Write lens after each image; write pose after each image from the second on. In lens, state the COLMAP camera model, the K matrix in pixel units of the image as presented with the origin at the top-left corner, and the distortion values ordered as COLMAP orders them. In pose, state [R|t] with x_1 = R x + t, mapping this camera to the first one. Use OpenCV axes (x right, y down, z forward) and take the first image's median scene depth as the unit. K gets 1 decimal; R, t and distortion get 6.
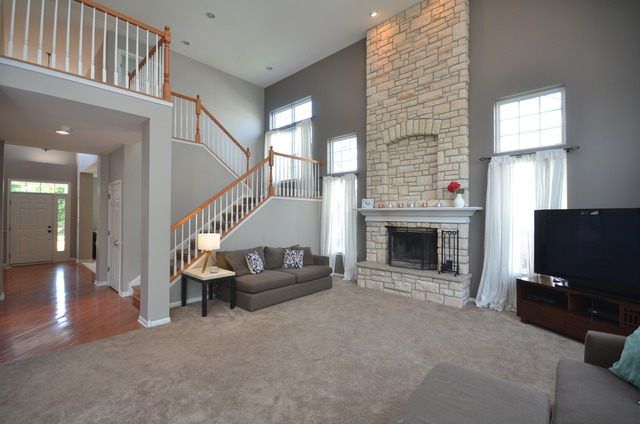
lens RADIAL K [[284.3, 0, 318.9], [0, 284.3, 211.1], [0, 0, 1]] dist [0.002102, 0.000003]
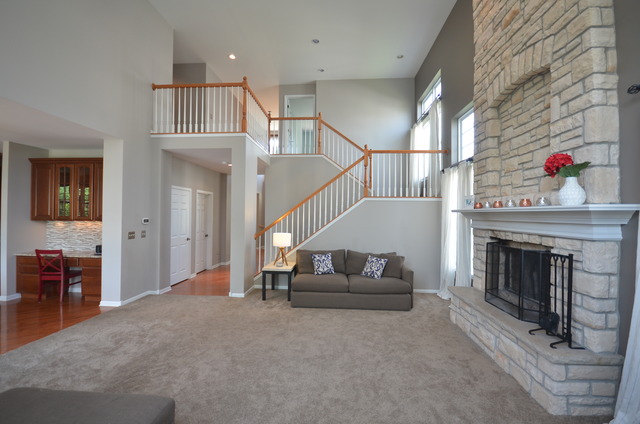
lens RADIAL K [[284.3, 0, 318.9], [0, 284.3, 211.1], [0, 0, 1]] dist [0.002102, 0.000003]
pose [[0.619671, -0.006527, -0.784834, 0.555768], [-0.000666, 0.999961, -0.008842, 0.000924], [0.784861, 0.006002, 0.619642, 0.344609]]
